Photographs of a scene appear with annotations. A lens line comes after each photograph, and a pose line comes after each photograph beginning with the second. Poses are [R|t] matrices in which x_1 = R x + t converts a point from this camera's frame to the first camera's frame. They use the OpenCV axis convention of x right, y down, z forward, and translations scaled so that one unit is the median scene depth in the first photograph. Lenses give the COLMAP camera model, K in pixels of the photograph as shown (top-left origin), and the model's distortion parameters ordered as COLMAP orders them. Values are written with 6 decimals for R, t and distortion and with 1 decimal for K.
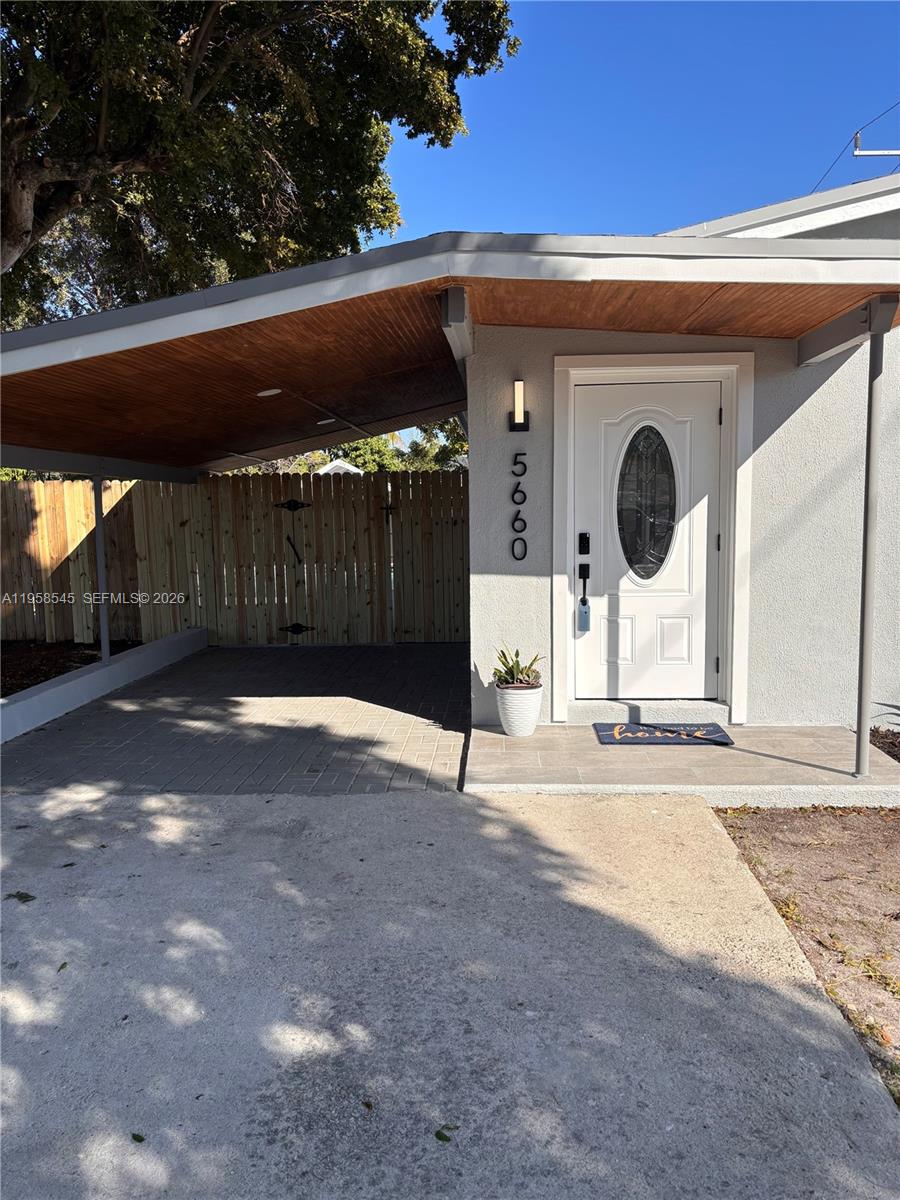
lens RADIAL K [[872.5, 0, 450.0], [0, 872.5, 600.0], [0, 0, 1]] dist [0.124410, -0.442617]
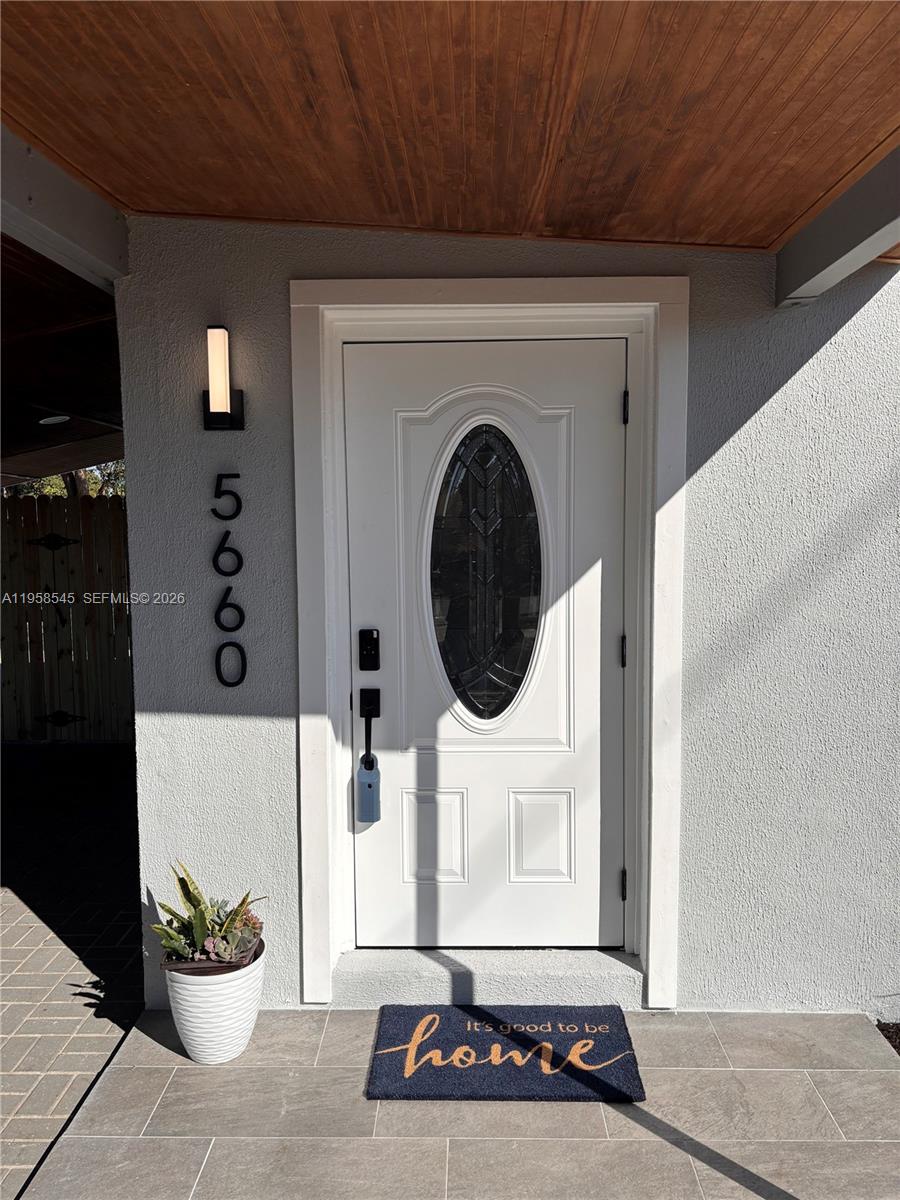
lens RADIAL K [[885.3, 0, 450.0], [0, 885.3, 600.0], [0, 0, 1]] dist [-0.006115, -0.003352]
pose [[0.999240, 0.002292, 0.038924, 0.184302], [-0.001668, 0.999870, -0.016040, -0.087013], [-0.038956, 0.015963, 0.999113, 0.487945]]
